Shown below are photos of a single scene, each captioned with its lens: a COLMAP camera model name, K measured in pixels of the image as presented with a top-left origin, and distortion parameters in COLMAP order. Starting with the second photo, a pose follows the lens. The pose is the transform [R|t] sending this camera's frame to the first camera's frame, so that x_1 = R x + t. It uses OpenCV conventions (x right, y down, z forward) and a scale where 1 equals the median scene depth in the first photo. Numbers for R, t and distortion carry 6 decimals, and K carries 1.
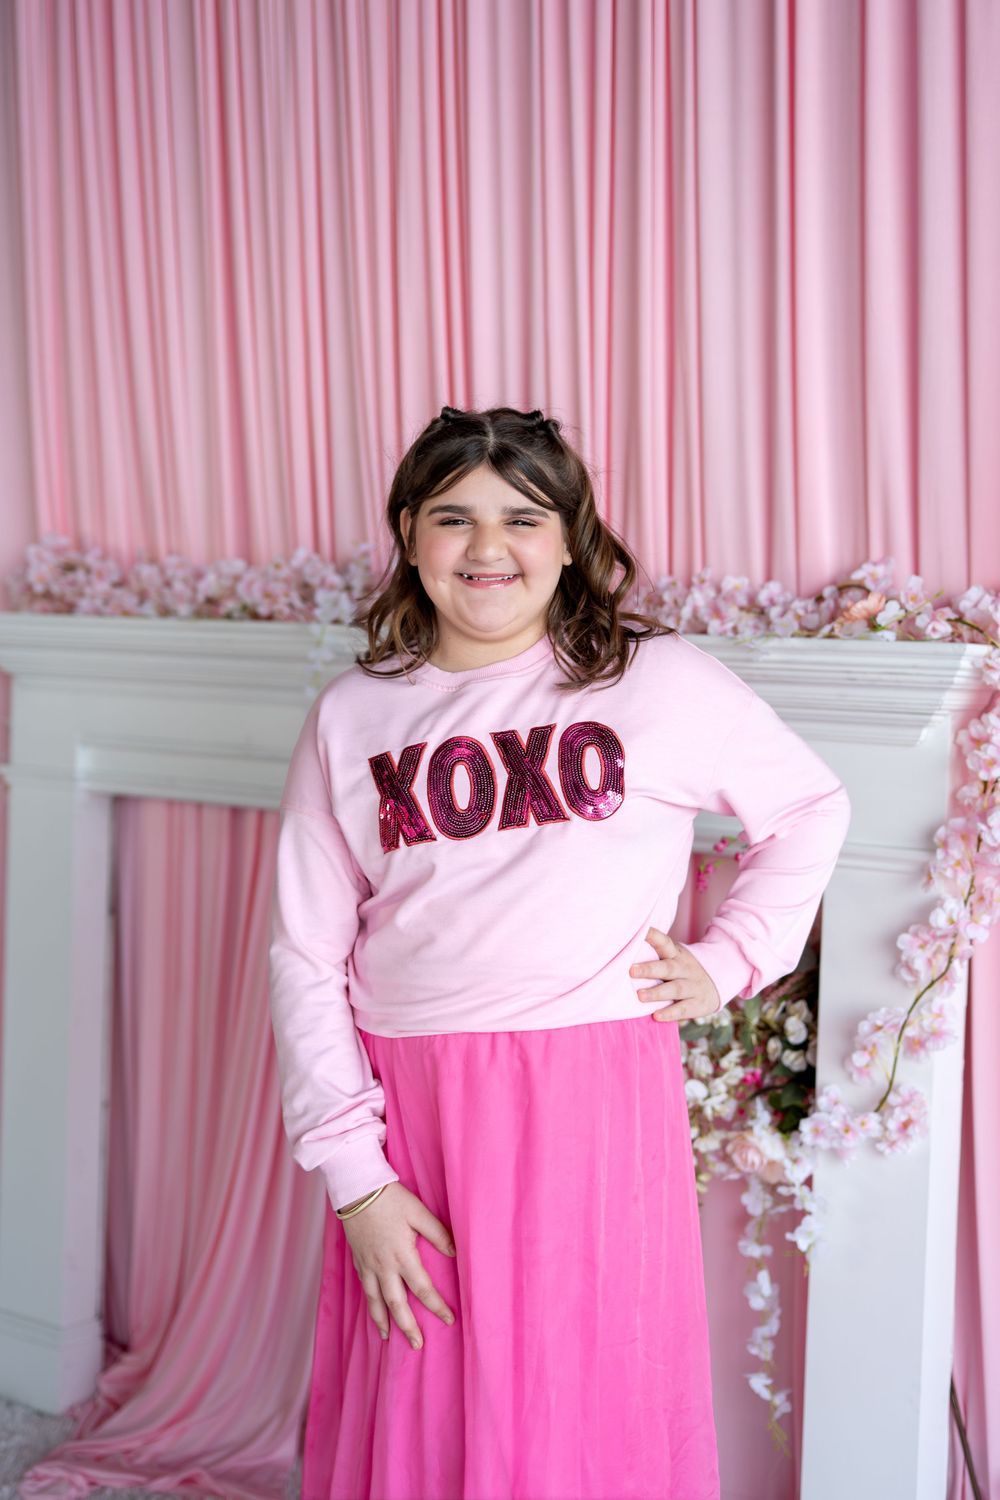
lens RADIAL K [[2124.6, 0, 471.8], [0, 2124.6, 760.6], [0, 0, 1]] dist [-0.004564, 0.038854]
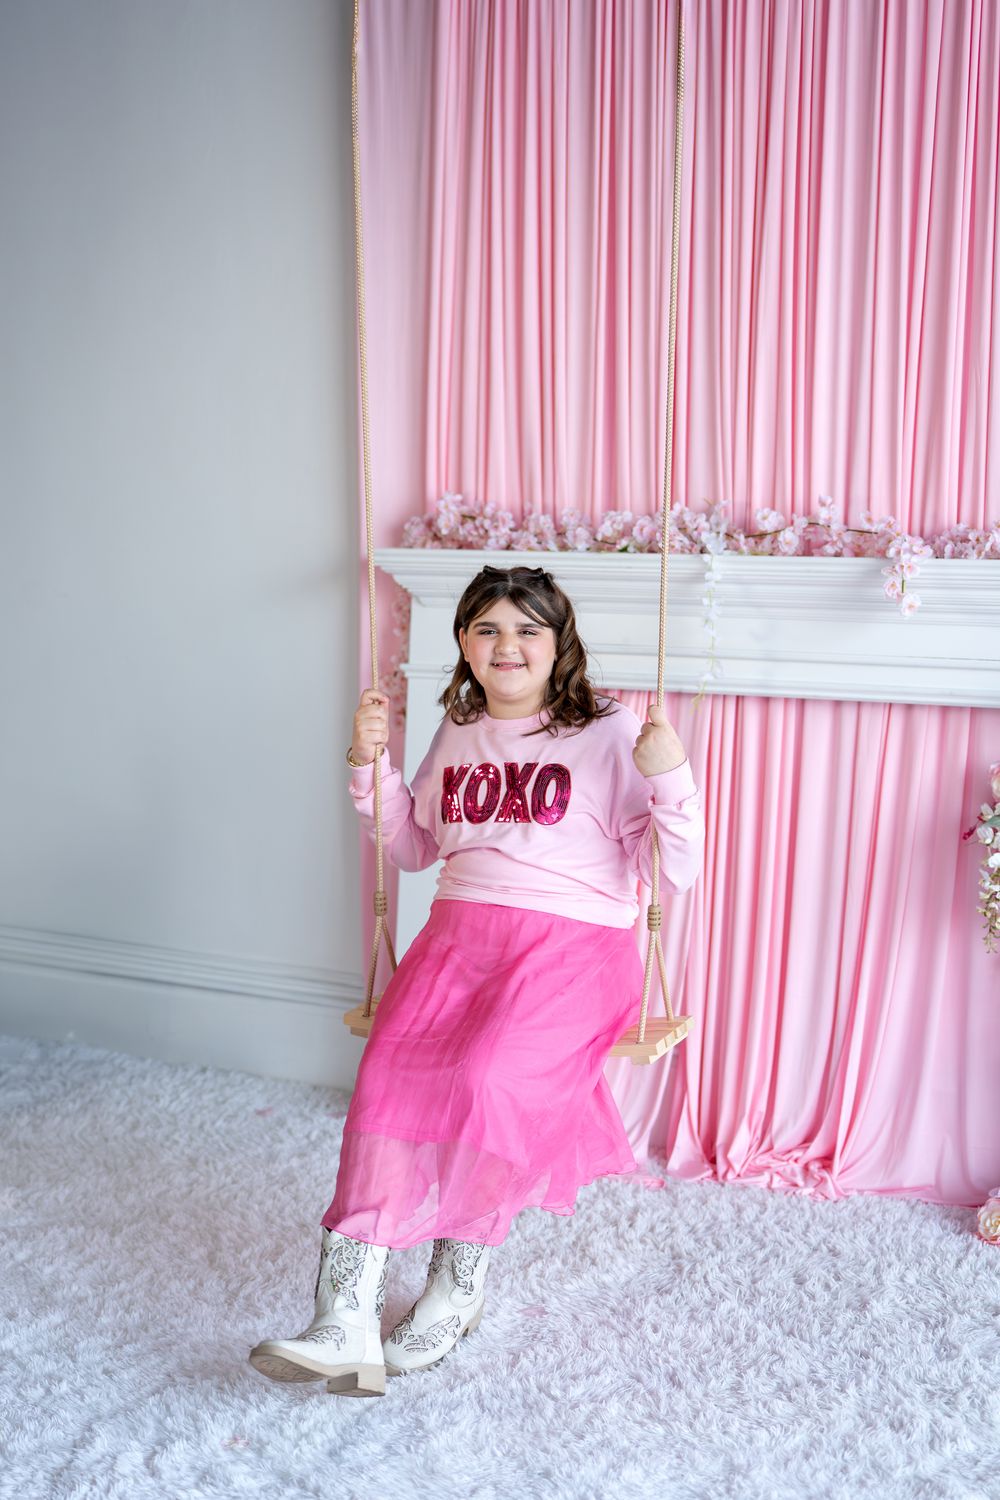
lens RADIAL K [[2293.7, 0, 454.0], [0, 2293.7, 768.4], [0, 0, 1]] dist [-0.013469, 0.110020]
pose [[0.991458, 0.003349, 0.130382, -0.512451], [-0.002785, 0.999986, -0.004508, 0.101310], [-0.130395, 0.004107, 0.991454, -0.596365]]
